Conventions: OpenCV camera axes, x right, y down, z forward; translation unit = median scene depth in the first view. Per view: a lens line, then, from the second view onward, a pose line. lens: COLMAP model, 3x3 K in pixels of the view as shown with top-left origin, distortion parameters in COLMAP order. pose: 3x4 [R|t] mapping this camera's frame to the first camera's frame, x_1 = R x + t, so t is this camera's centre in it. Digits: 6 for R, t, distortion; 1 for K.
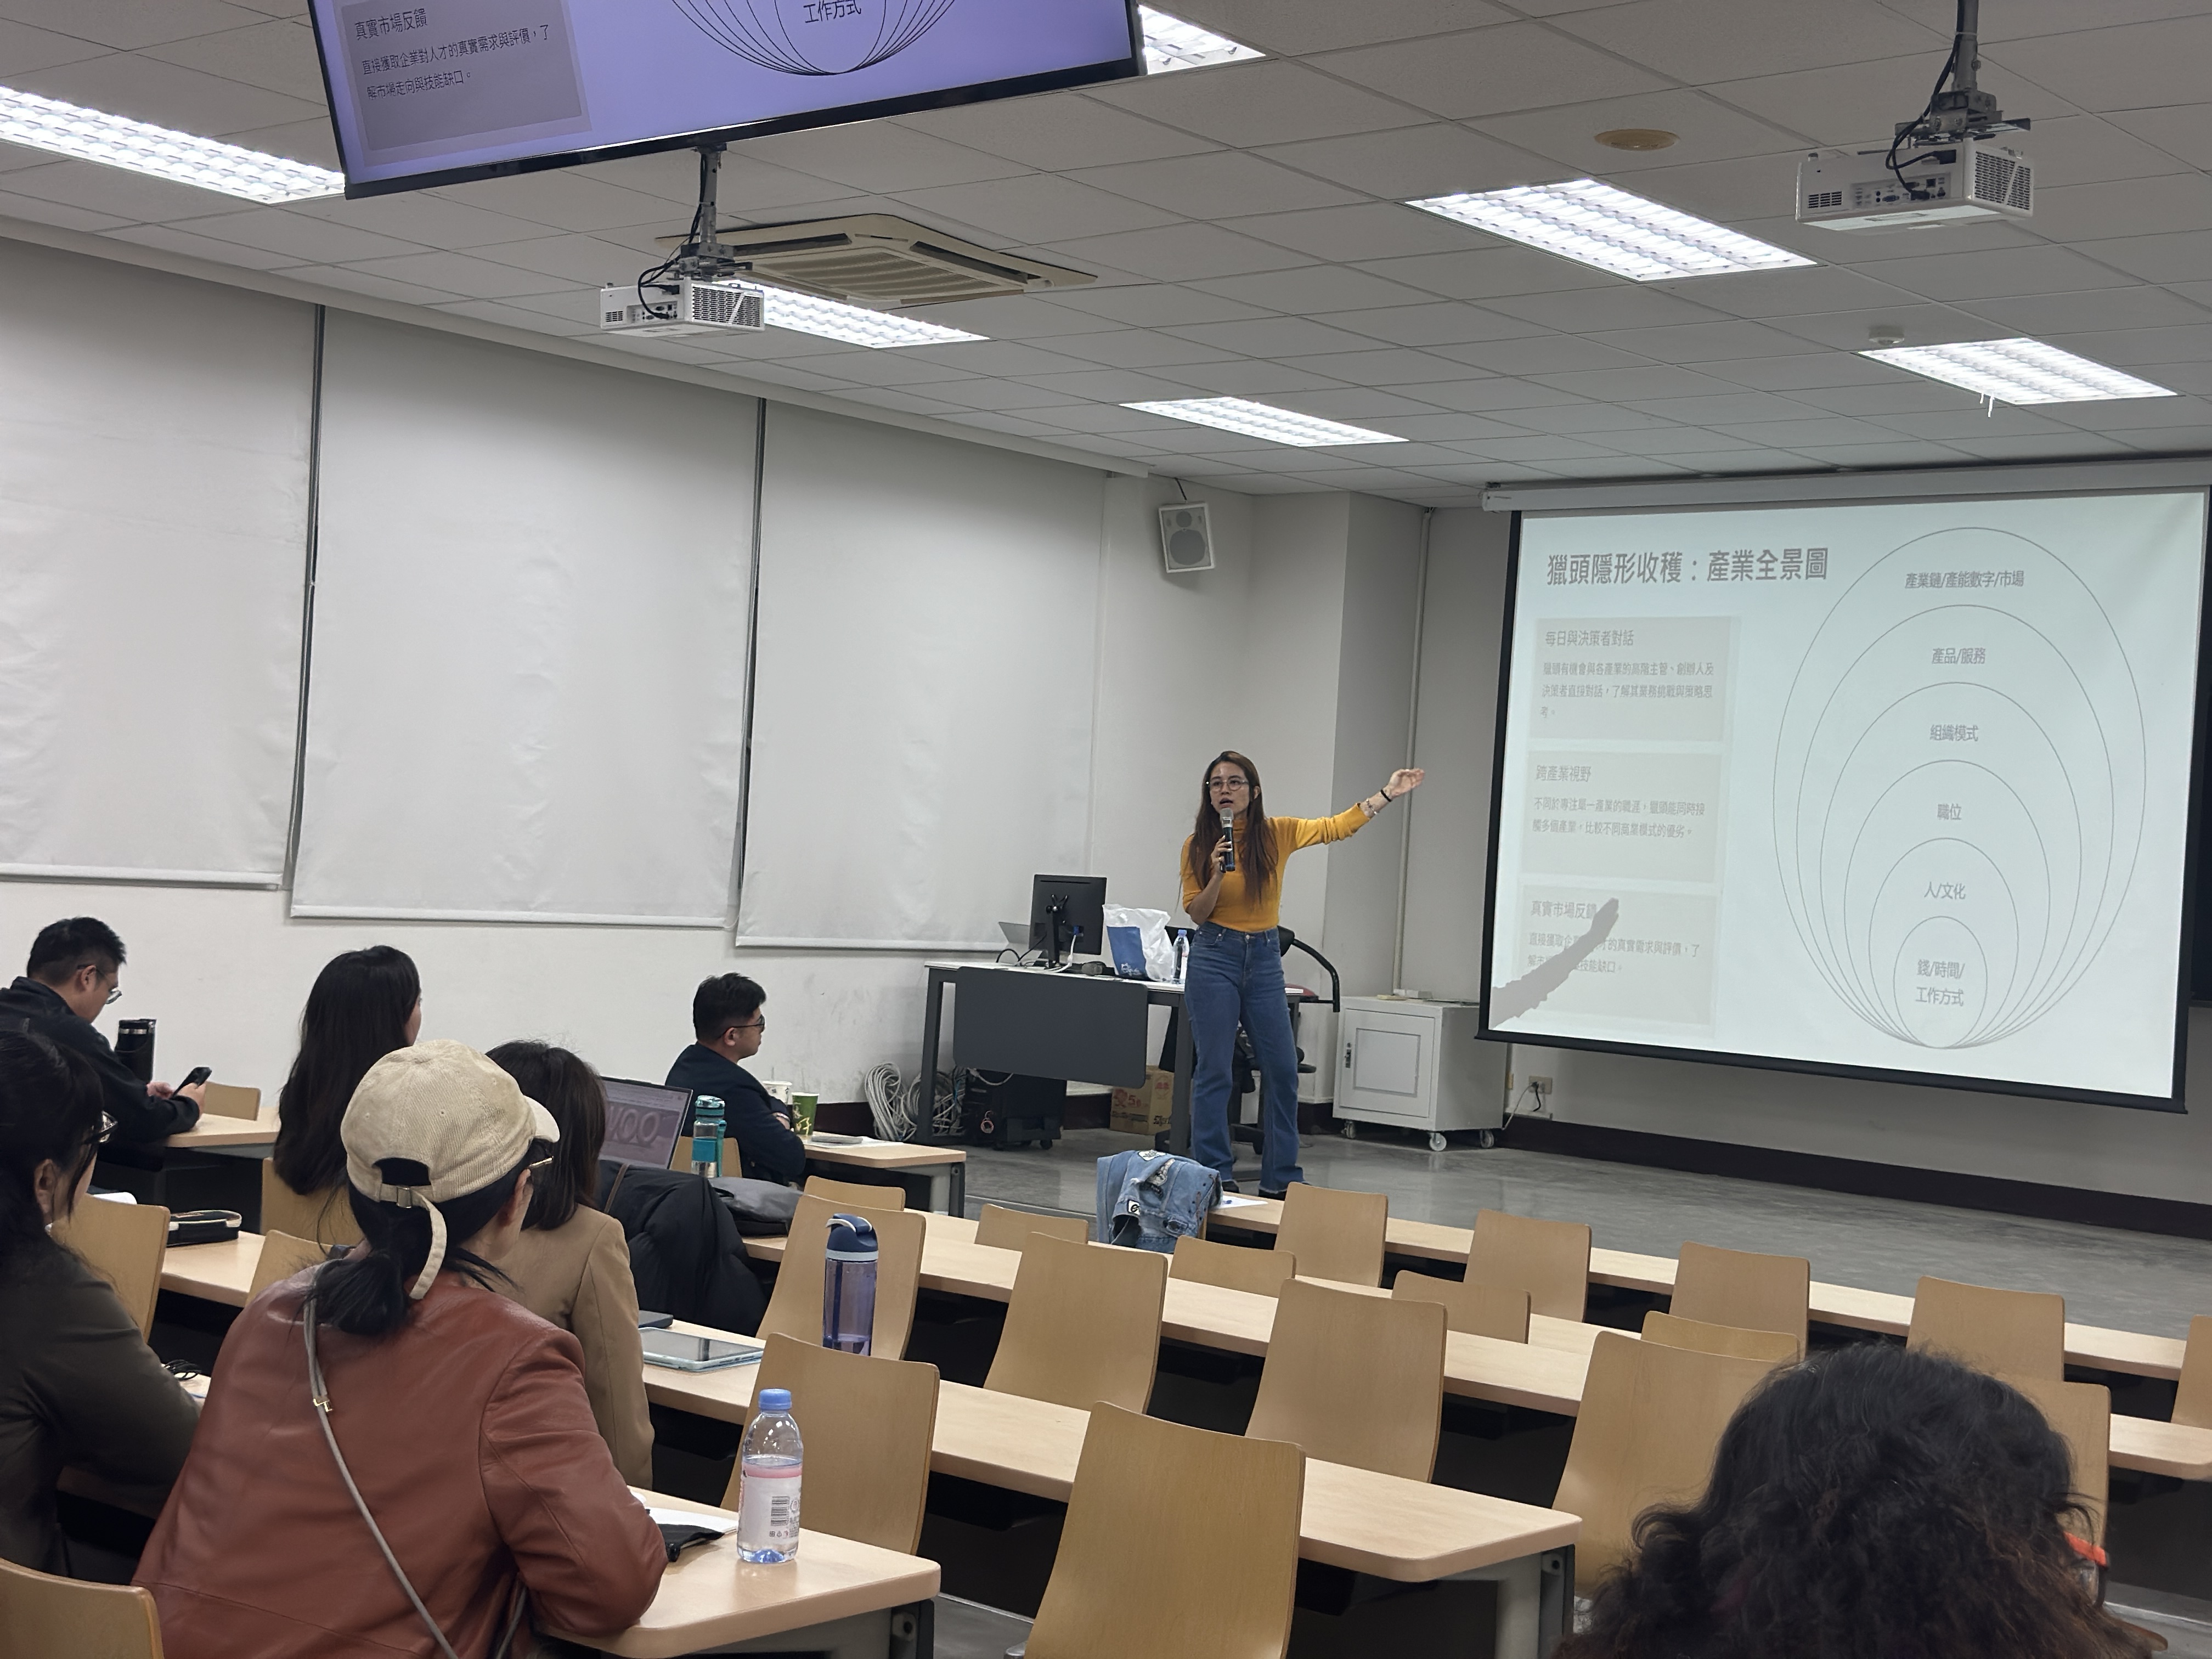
lens RADIAL K [[3085.3, 0, 1088.1], [0, 3085.3, 832.6], [0, 0, 1]] dist [0.111842, 0.000000]
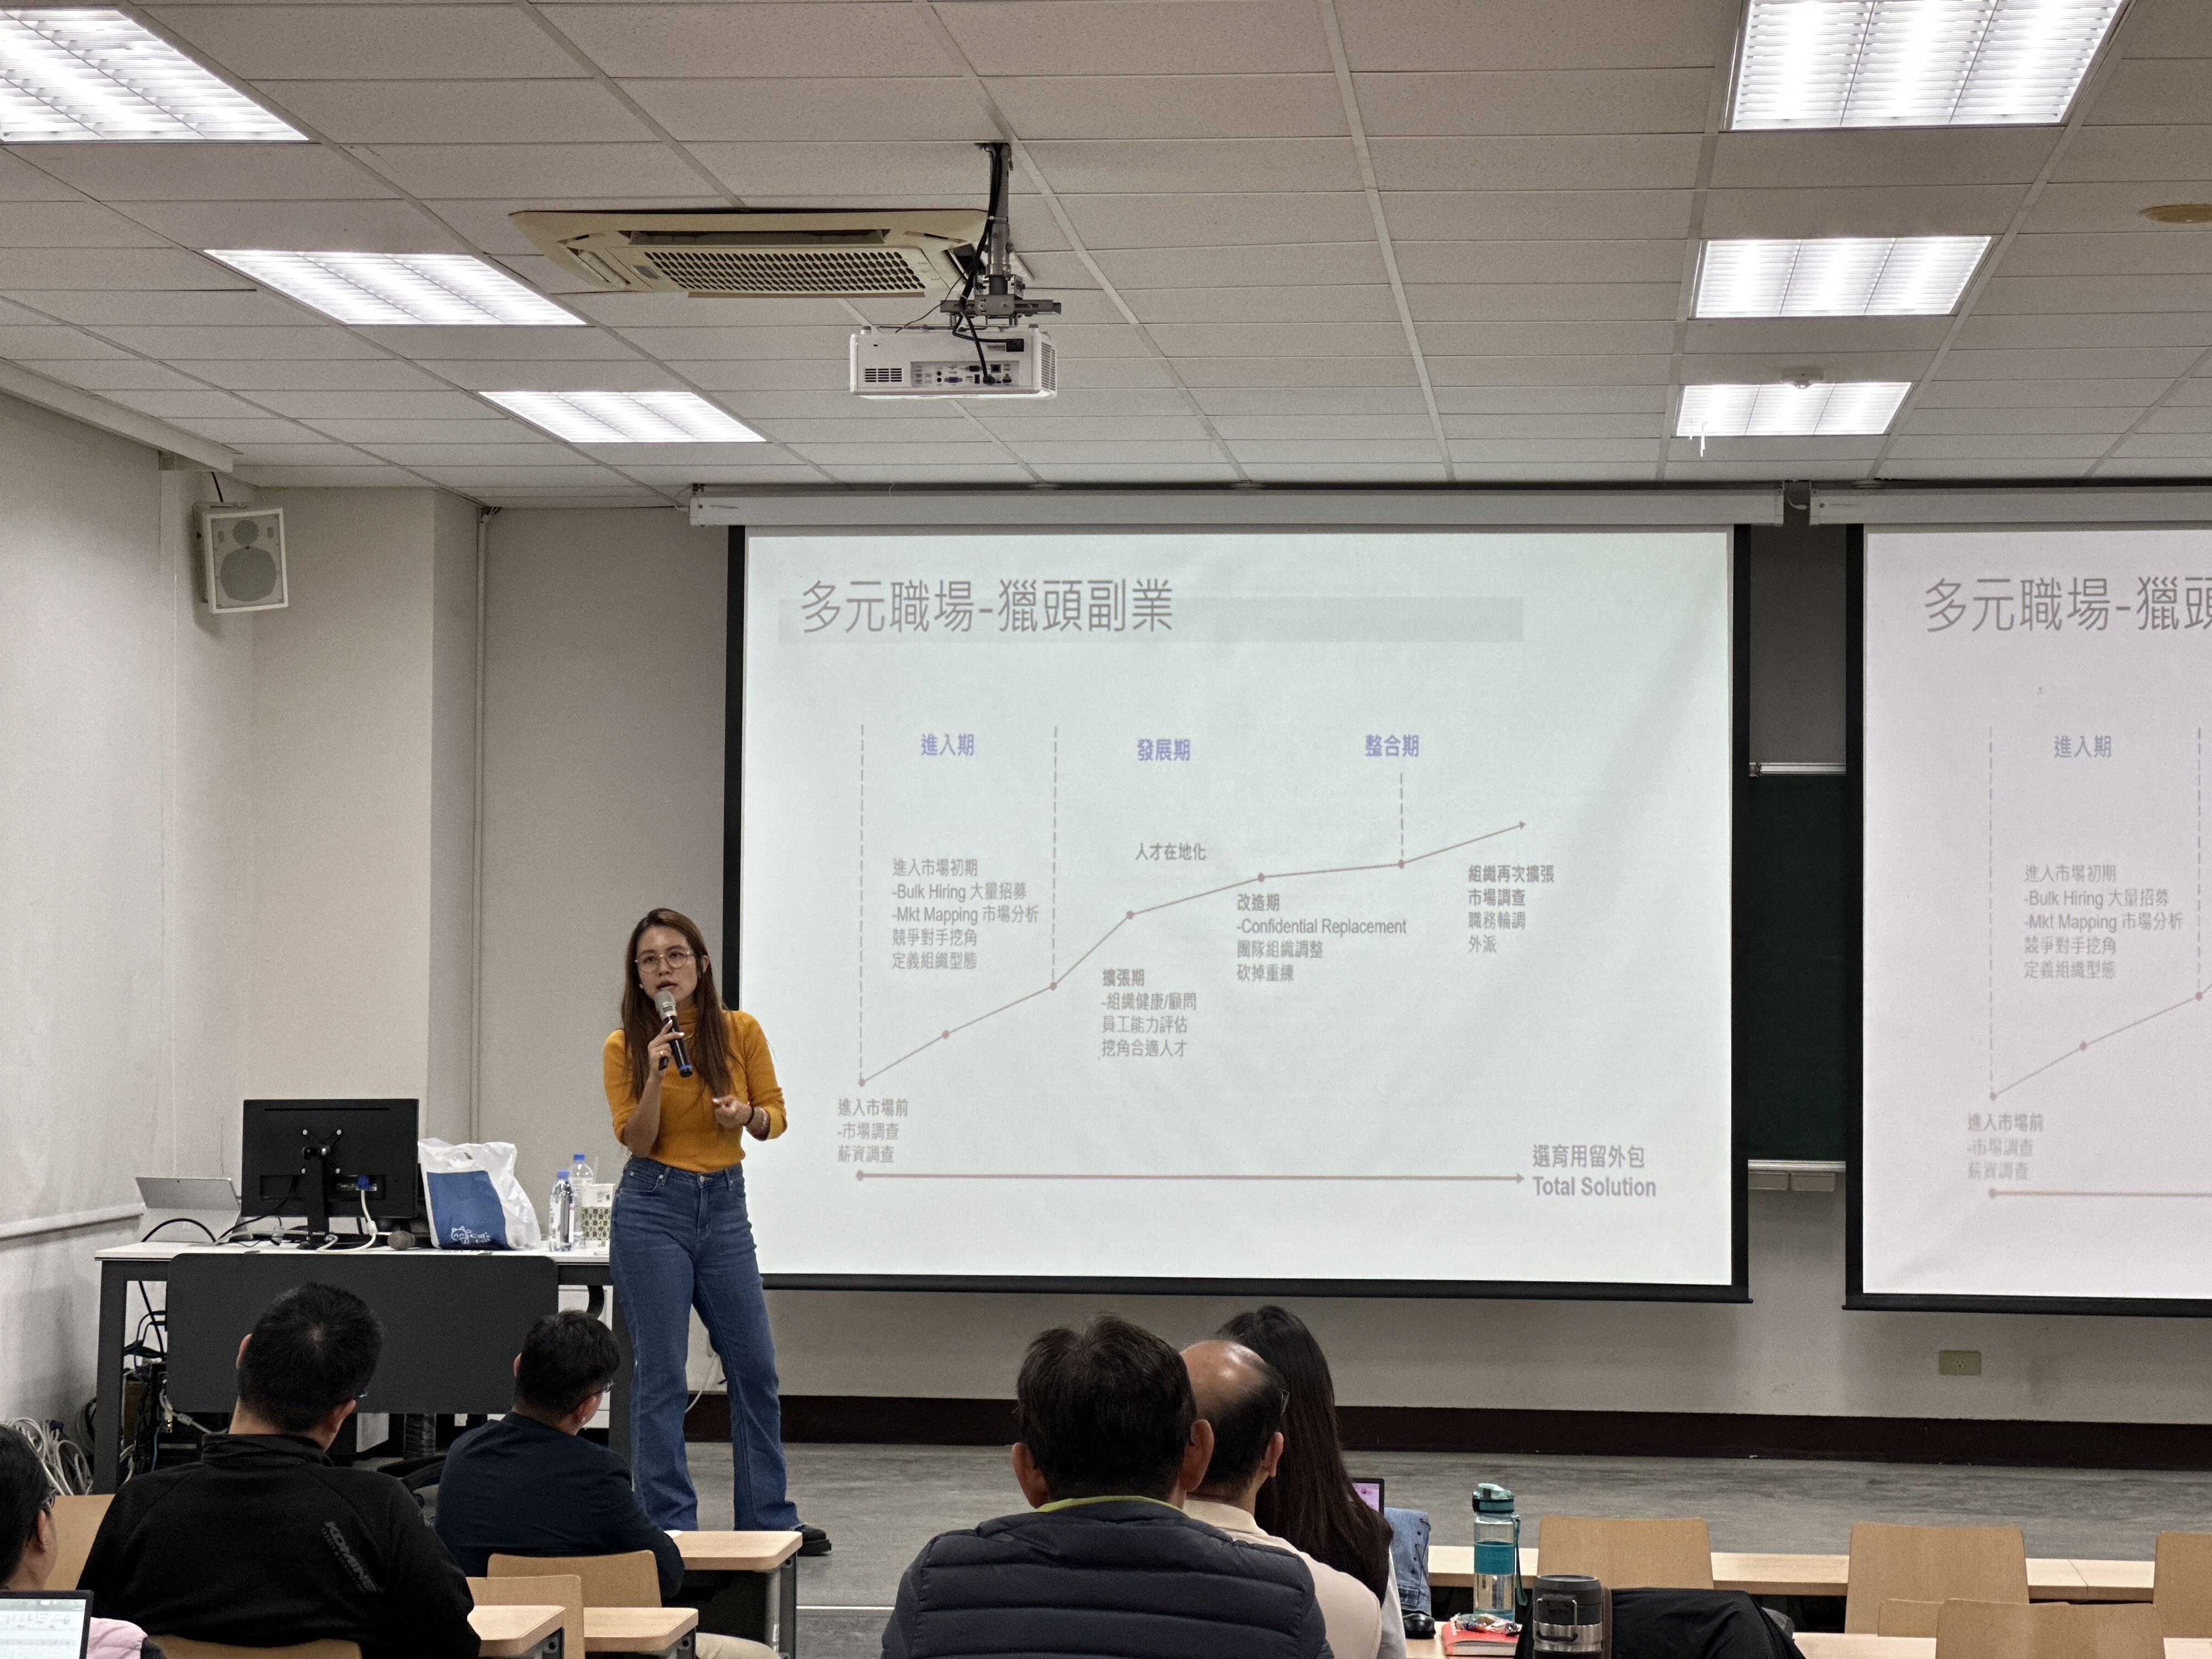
lens RADIAL K [[4914.9, 0, 1095.7], [0, 4914.9, 807.0], [0, 0, 1]] dist [0.224517, 0.000000]
pose [[0.814011, -0.035368, 0.579771, -0.472715], [0.039080, 0.999218, 0.006087, -0.047258], [-0.579533, 0.017702, 0.814756, 0.051951]]
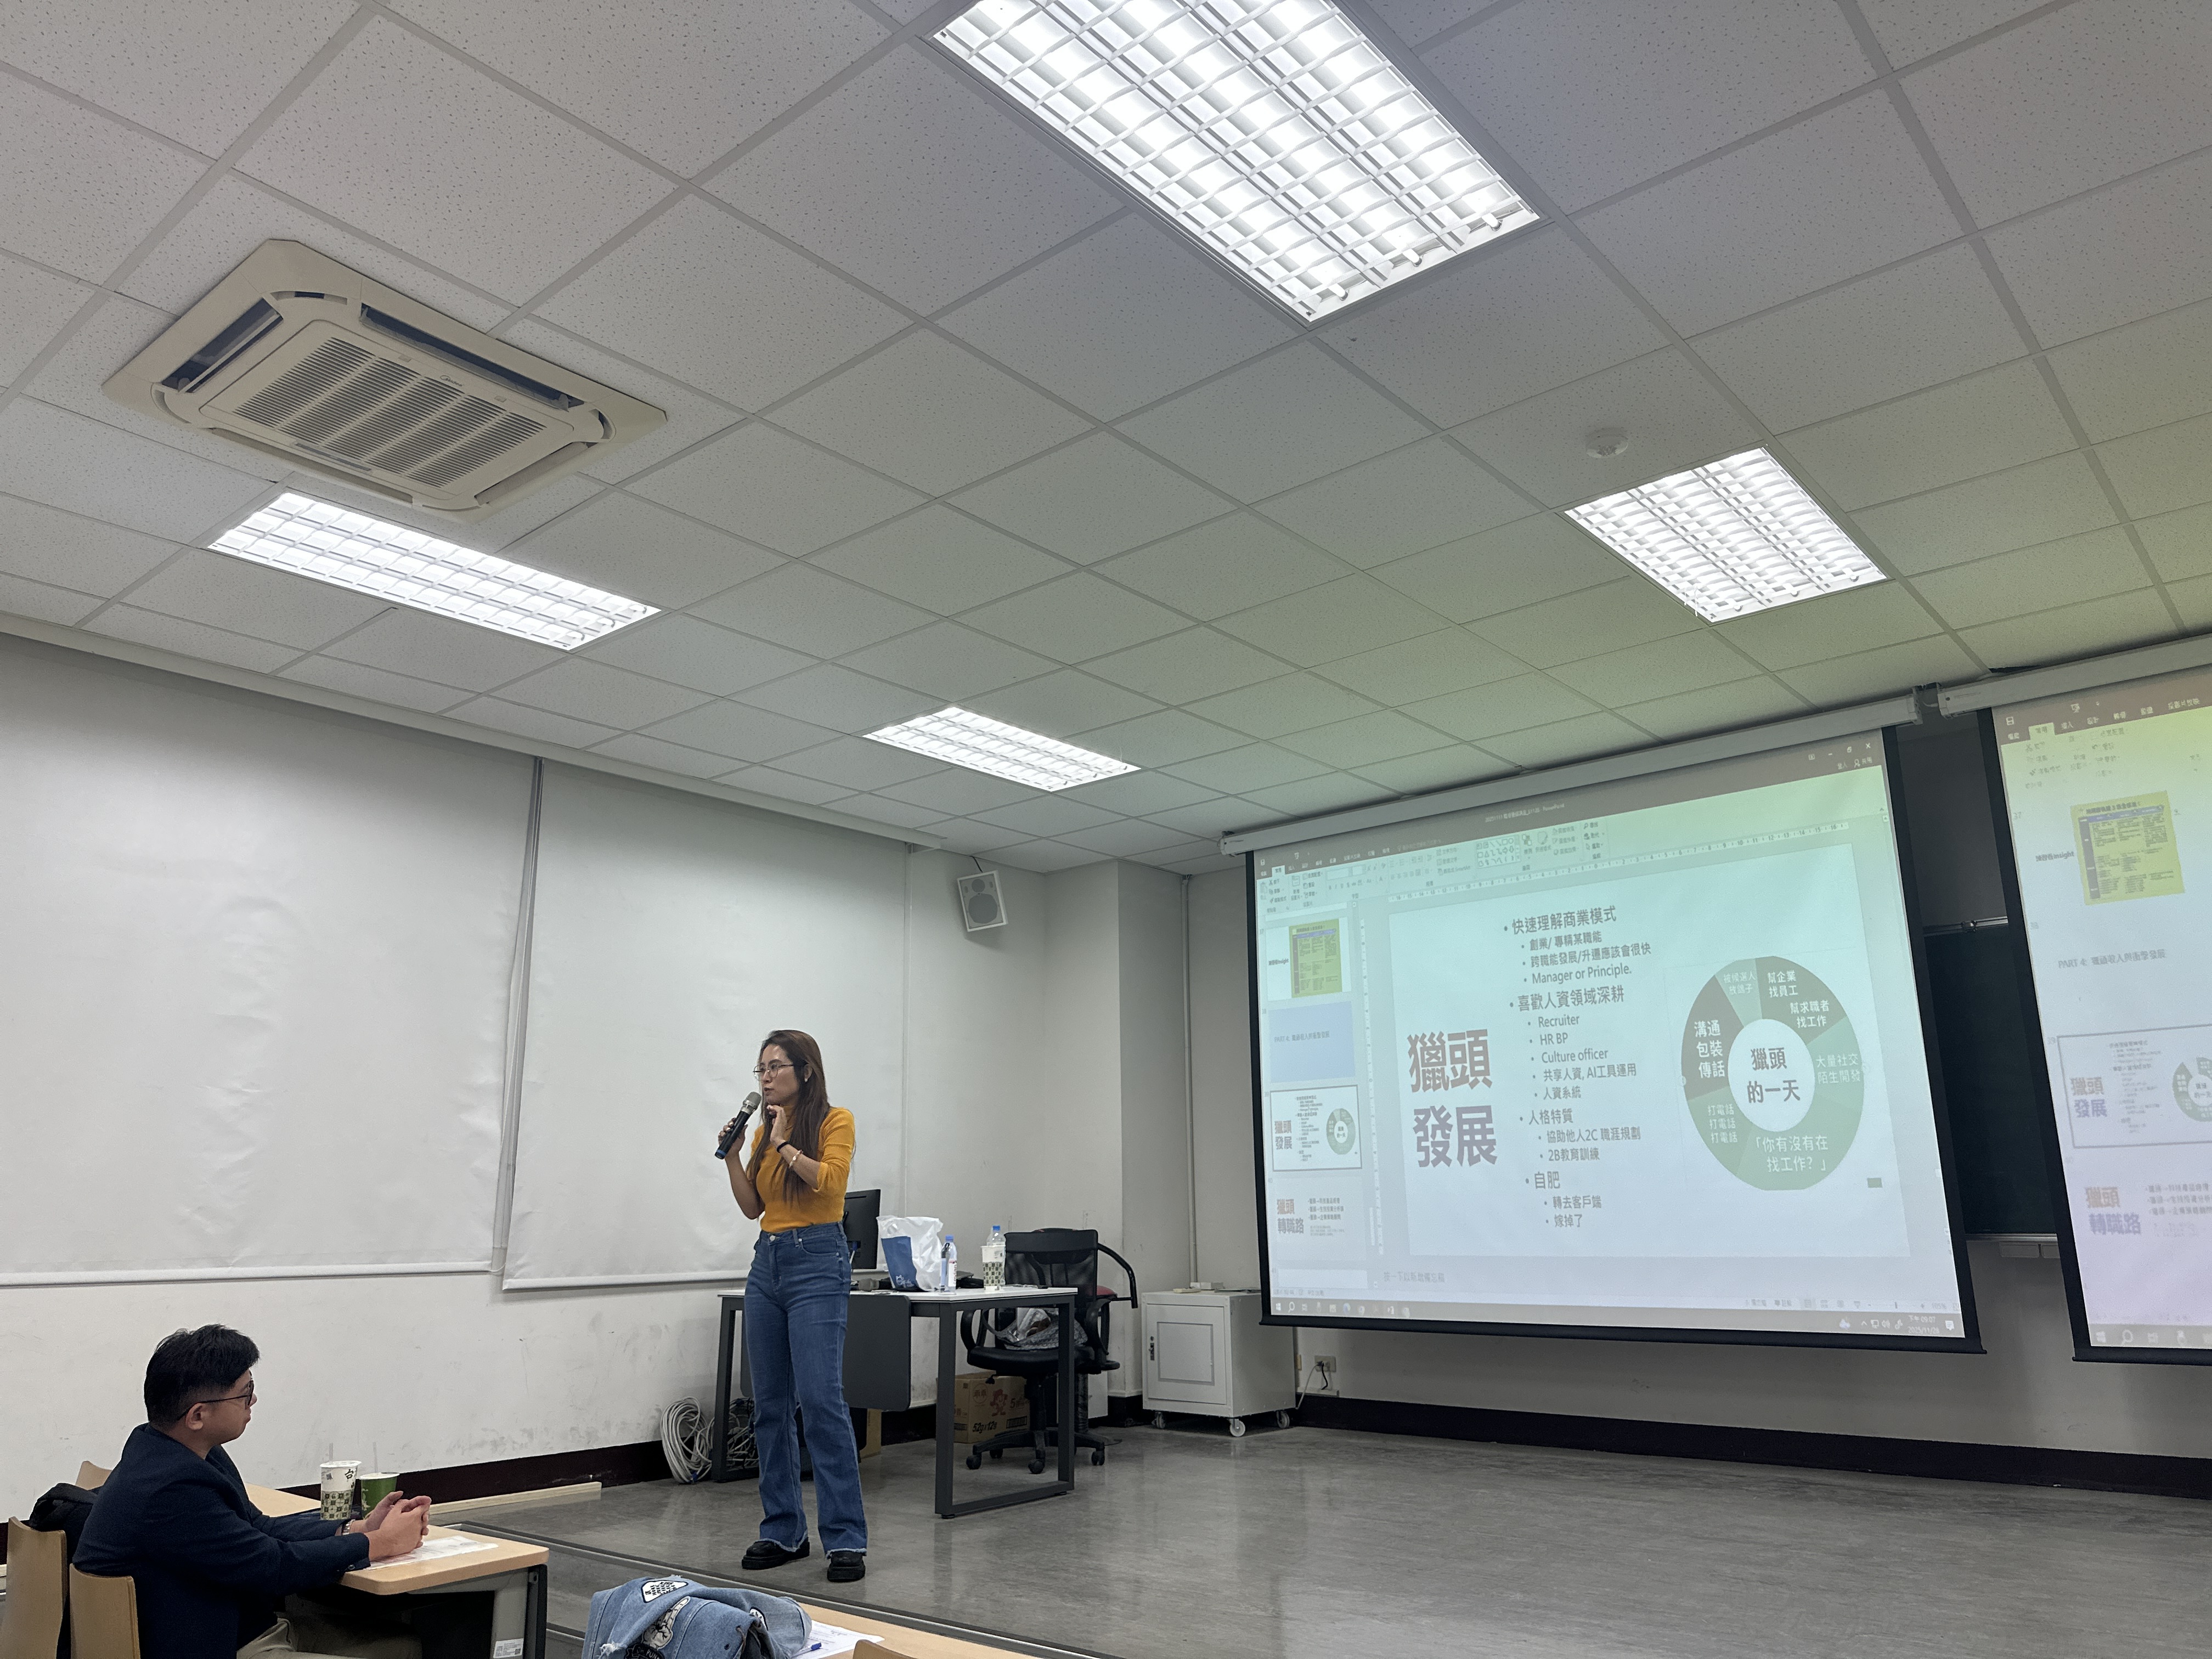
lens RADIAL K [[1572.5, 0, 1117.9], [0, 1572.5, 824.4], [0, 0, 1]] dist [0.061602, -0.059203]
pose [[0.997196, -0.069041, 0.028874, 0.076089], [0.073978, 0.967684, -0.241070, 0.028550], [-0.011297, 0.242530, 0.970078, 0.445769]]
